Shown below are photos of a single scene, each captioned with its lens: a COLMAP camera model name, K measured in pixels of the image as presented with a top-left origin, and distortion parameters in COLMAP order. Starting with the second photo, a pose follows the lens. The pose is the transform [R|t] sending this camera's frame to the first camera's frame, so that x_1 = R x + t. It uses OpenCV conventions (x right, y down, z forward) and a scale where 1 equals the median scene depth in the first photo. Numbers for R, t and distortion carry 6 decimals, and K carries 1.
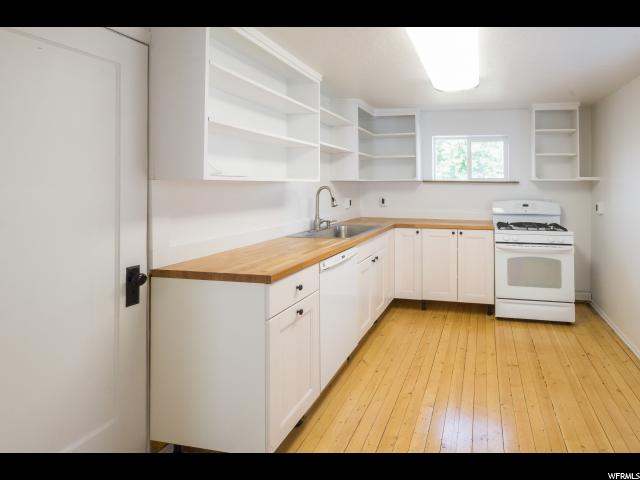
lens RADIAL K [[672.9, 0, 320.0], [0, 672.9, 240.0], [0, 0, 1]] dist [0.007324, 0.018635]
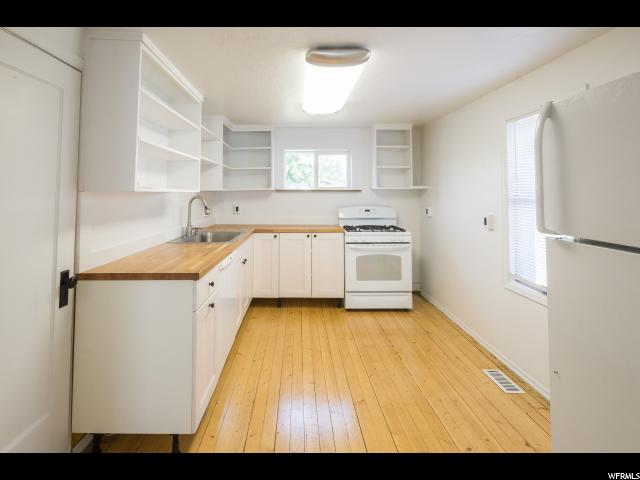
lens RADIAL K [[672.9, 0, 320.0], [0, 672.9, 240.0], [0, 0, 1]] dist [0.007324, 0.018635]
pose [[0.961163, -0.028058, 0.274550, -0.101097], [0.031424, 0.999475, -0.007870, 0.006055], [-0.274185, 0.016192, 0.961541, -0.097035]]
